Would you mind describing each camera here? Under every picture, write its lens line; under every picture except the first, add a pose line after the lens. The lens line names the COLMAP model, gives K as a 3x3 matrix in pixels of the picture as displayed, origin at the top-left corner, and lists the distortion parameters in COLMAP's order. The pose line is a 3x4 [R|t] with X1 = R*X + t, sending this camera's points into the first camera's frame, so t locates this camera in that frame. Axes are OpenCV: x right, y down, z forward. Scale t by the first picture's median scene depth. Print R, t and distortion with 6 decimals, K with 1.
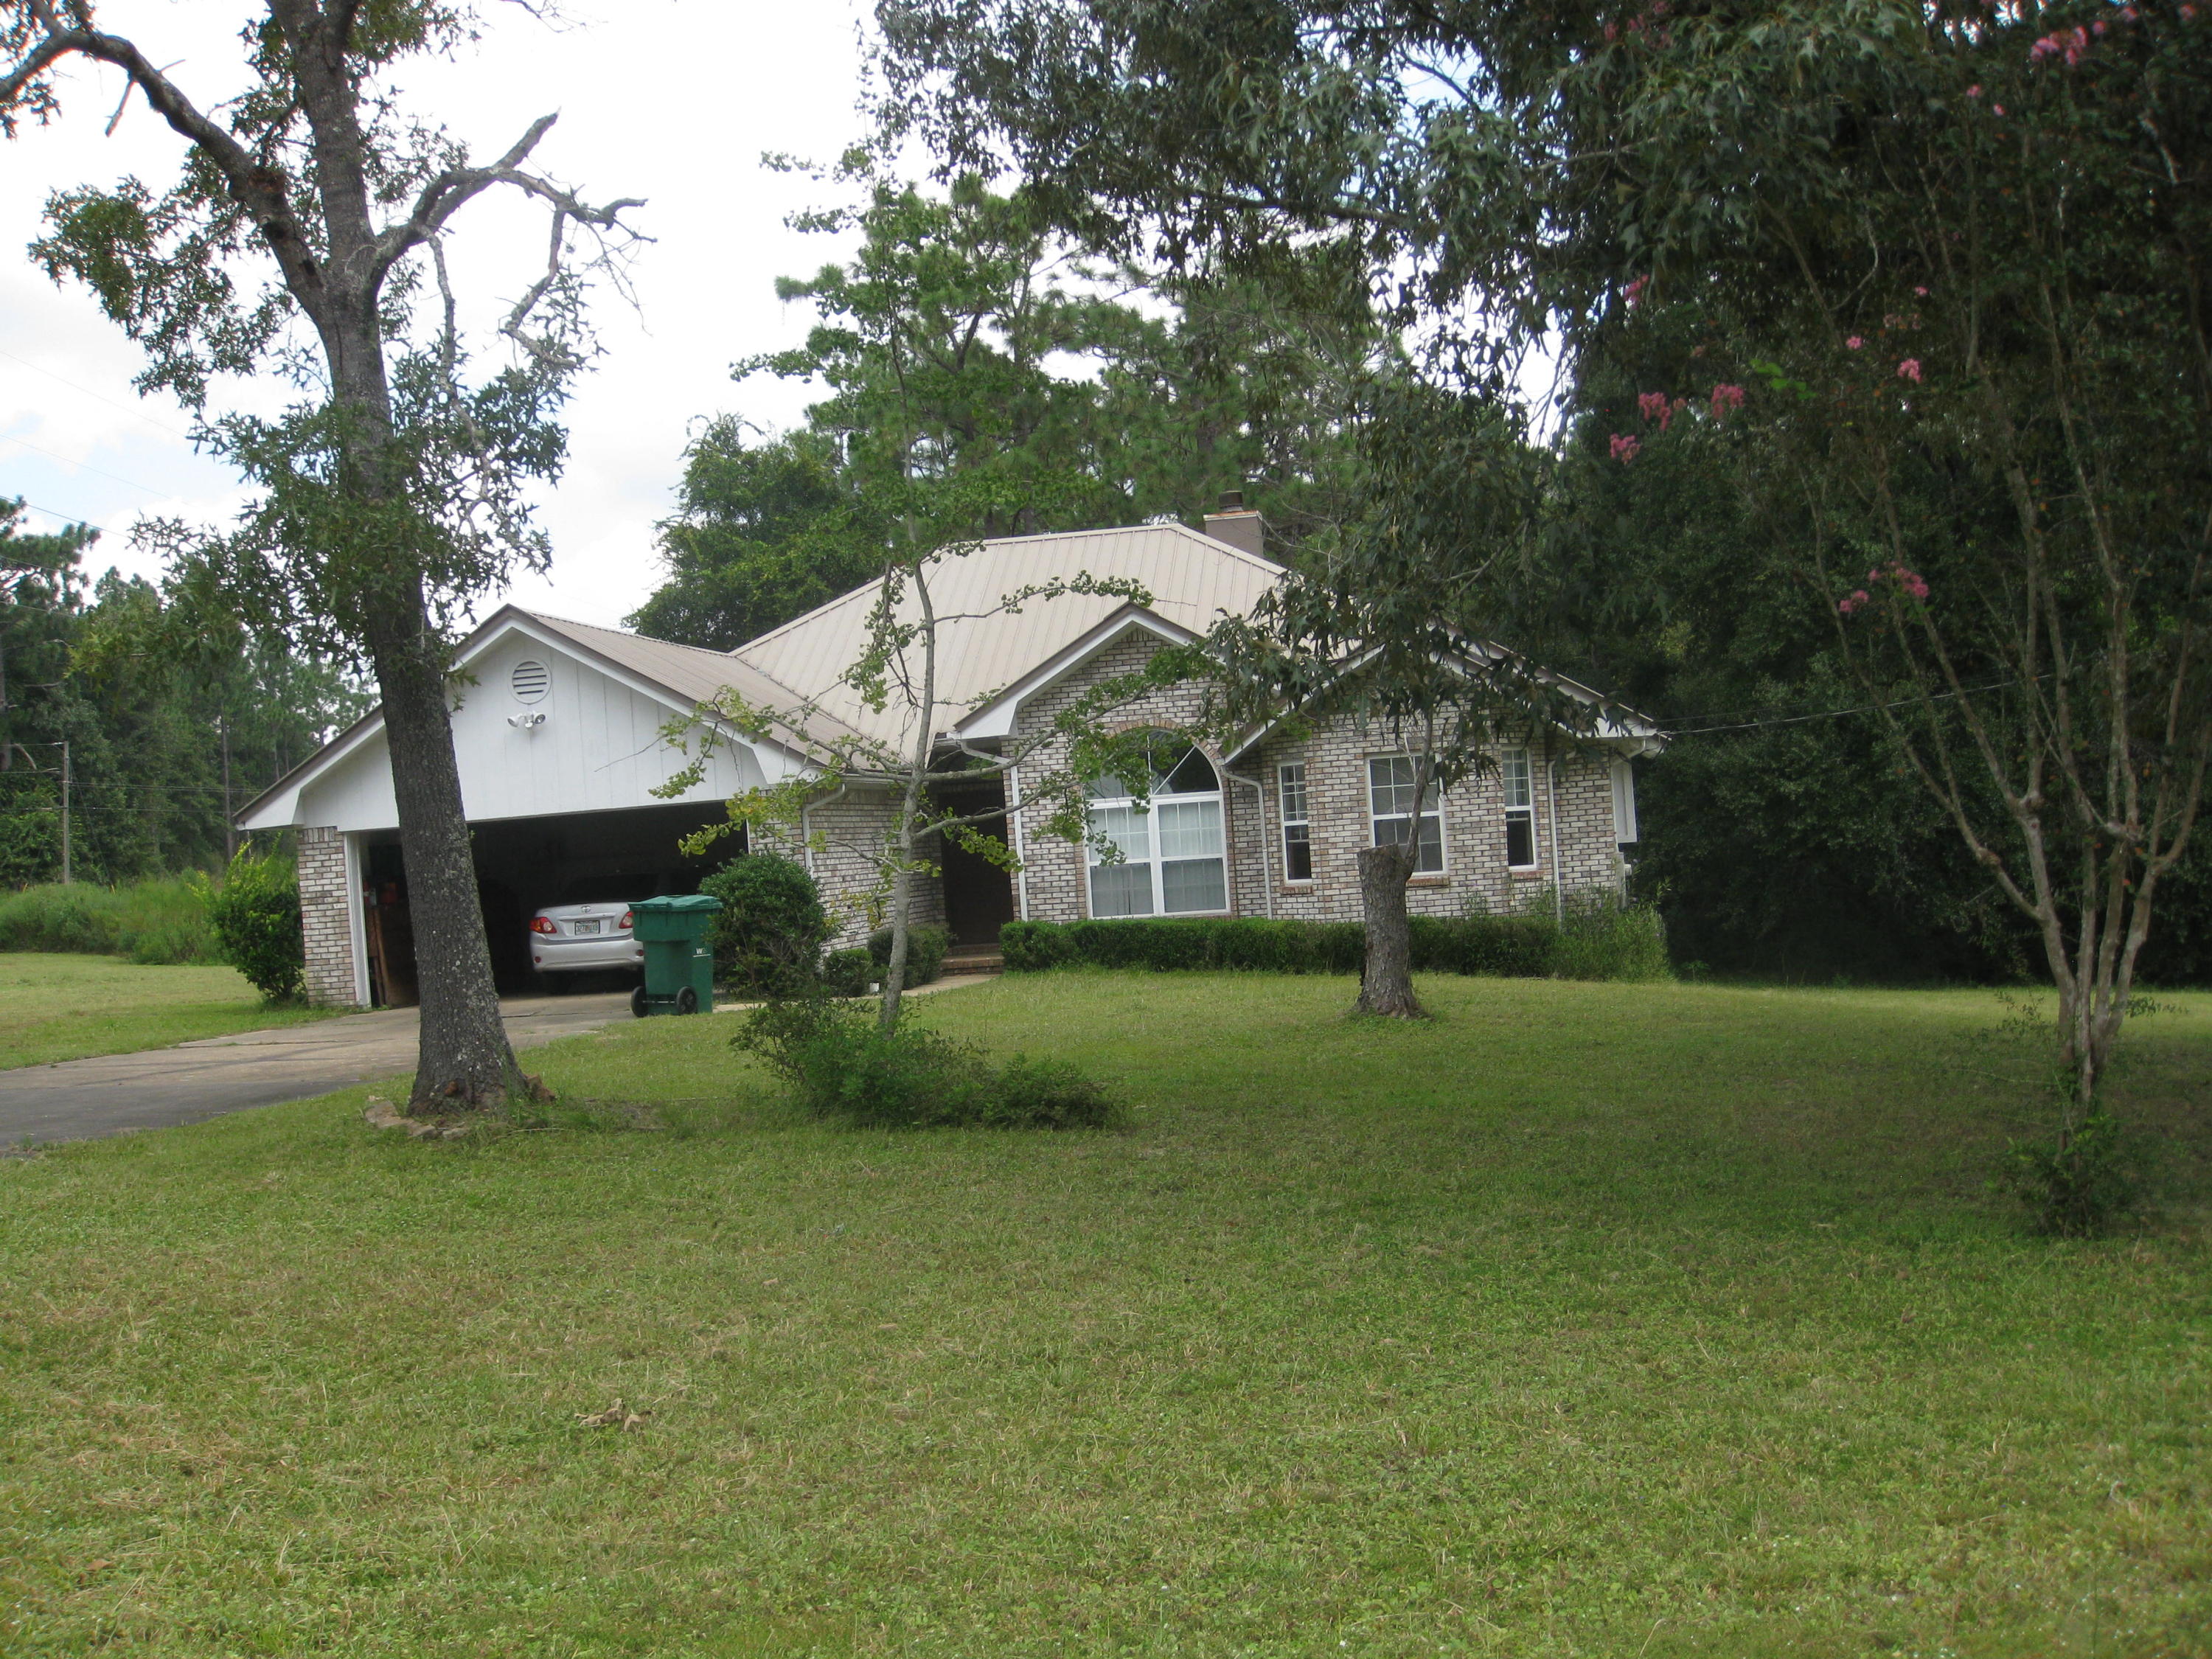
lens RADIAL K [[2450.9, 0, 1093.2], [0, 2450.9, 875.3], [0, 0, 1]] dist [-0.165231, 0.107183]
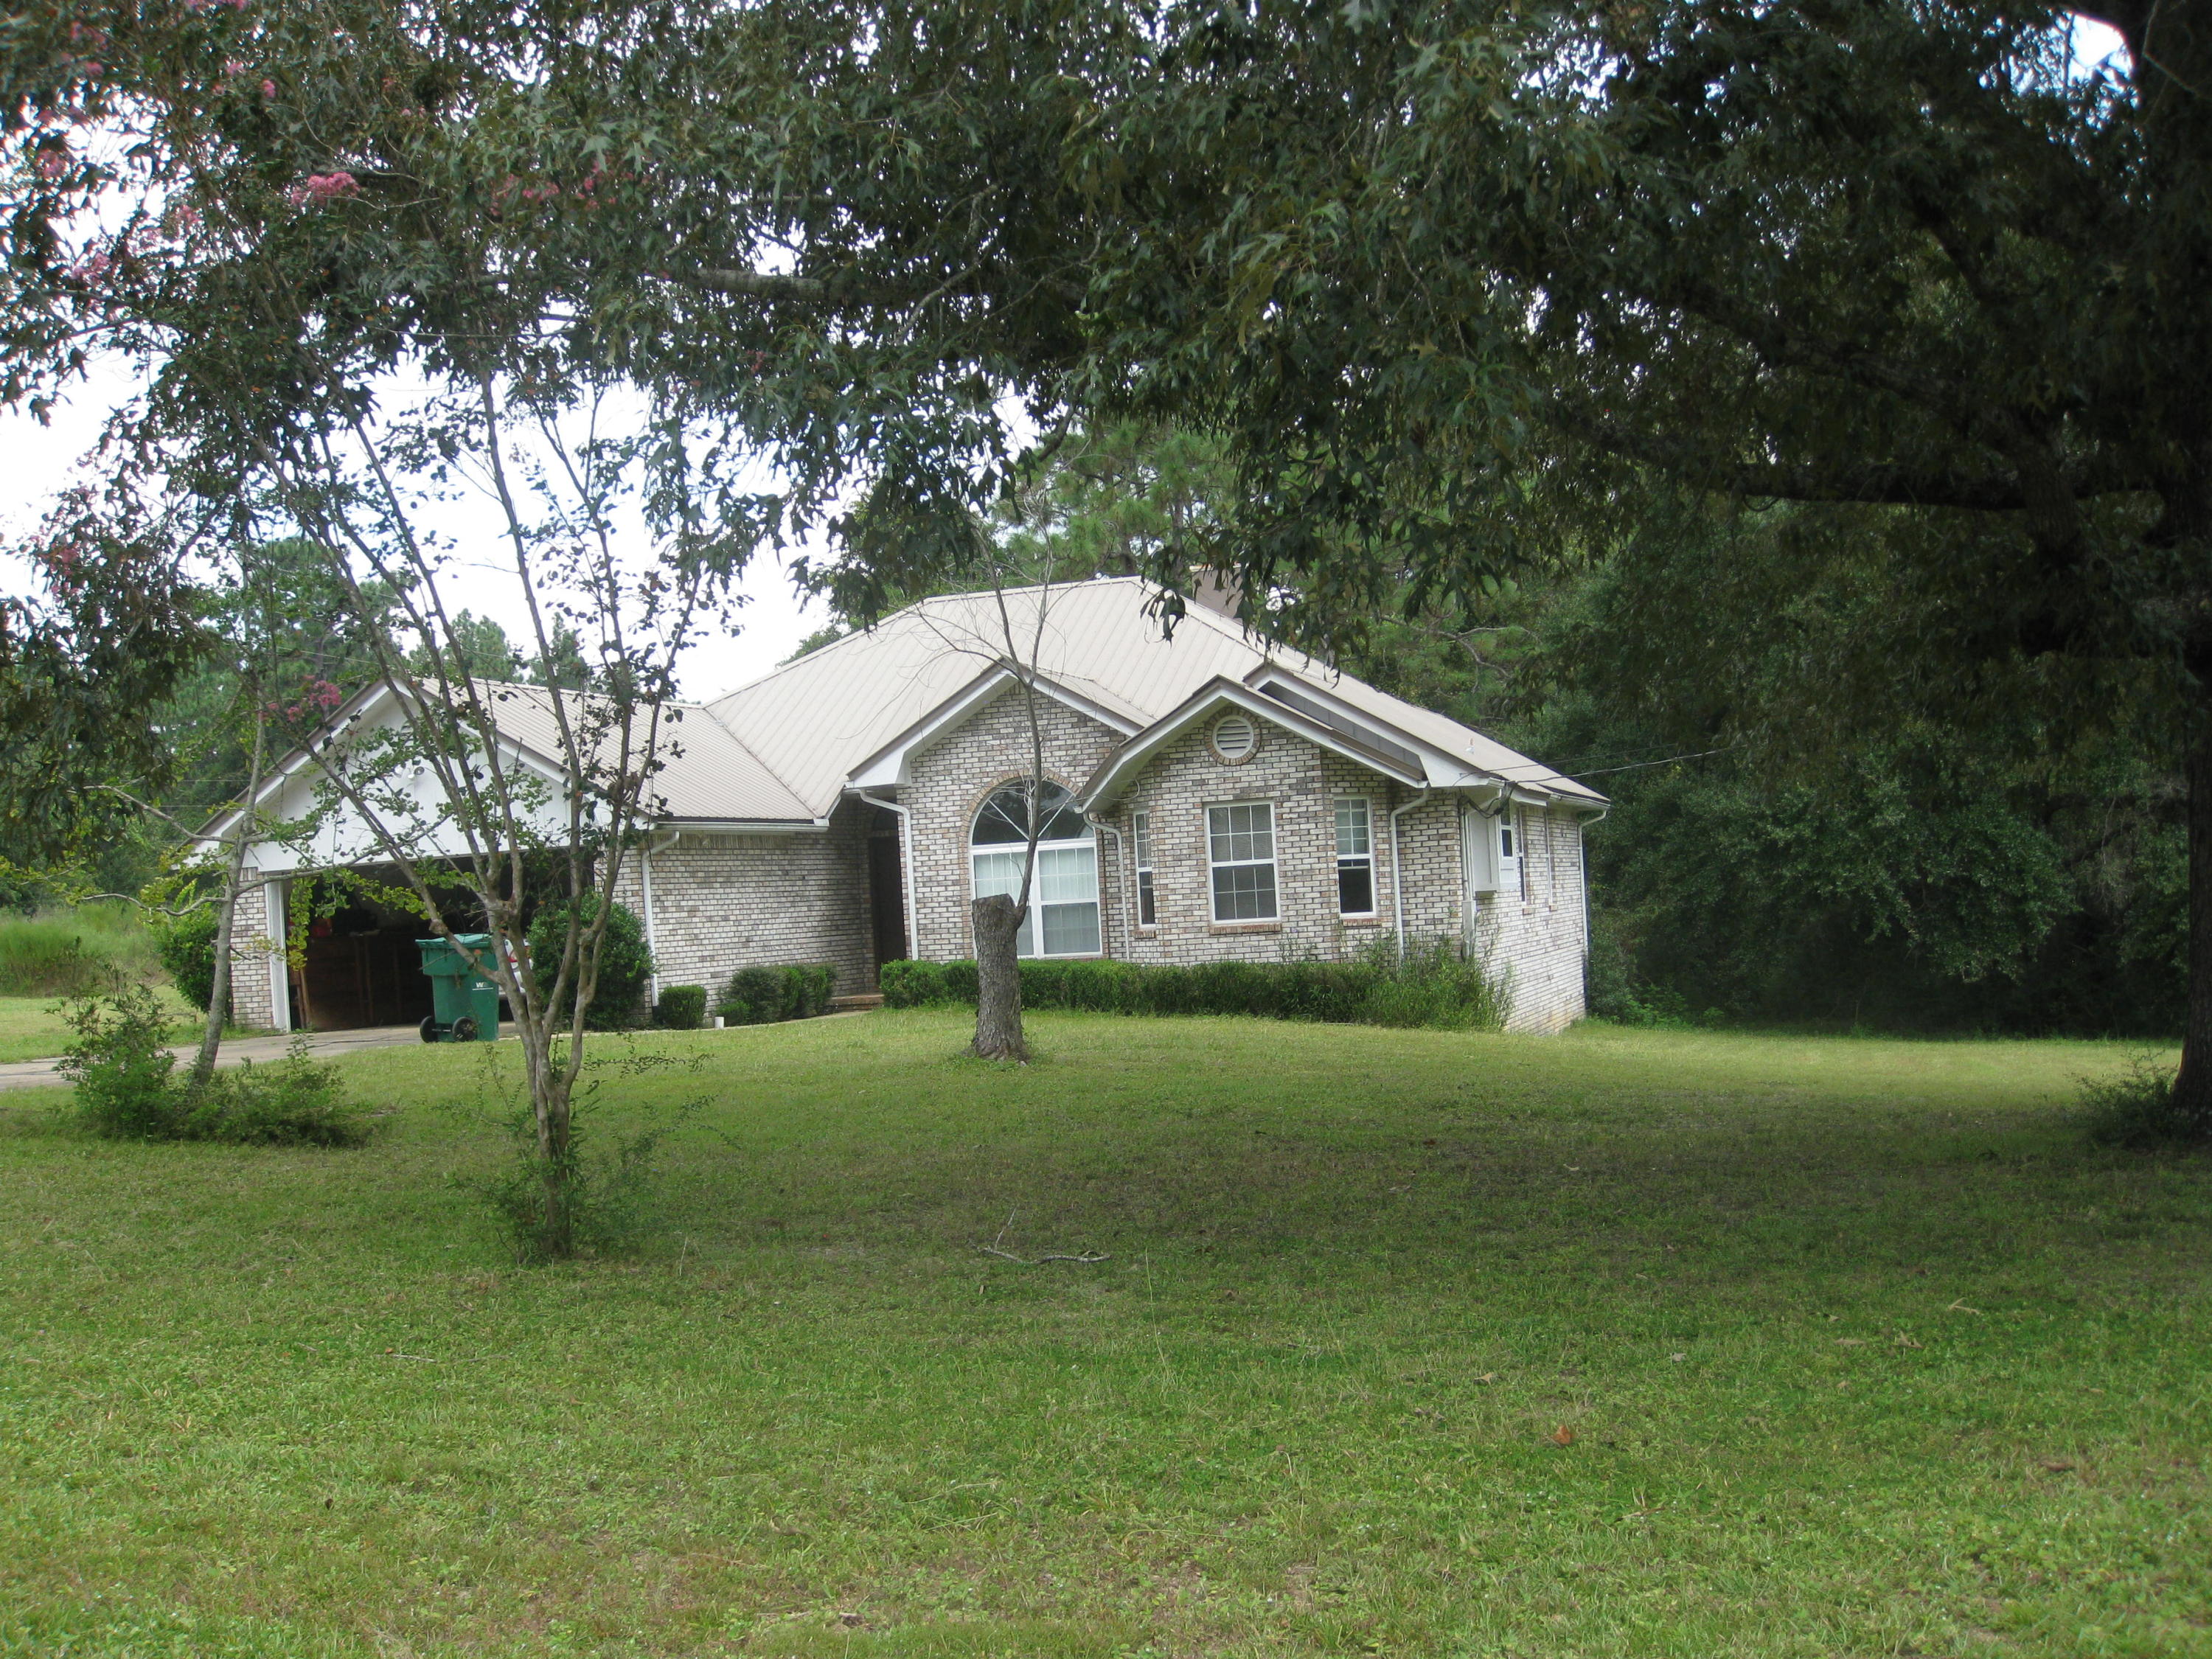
lens RADIAL K [[2450.9, 0, 1093.2], [0, 2450.9, 875.3], [0, 0, 1]] dist [-0.165231, 0.107183]
pose [[0.985485, 0.007356, -0.169602, 0.242476], [-0.009591, 0.999878, -0.012359, -0.006052], [0.169491, 0.013806, 0.985435, -0.024641]]
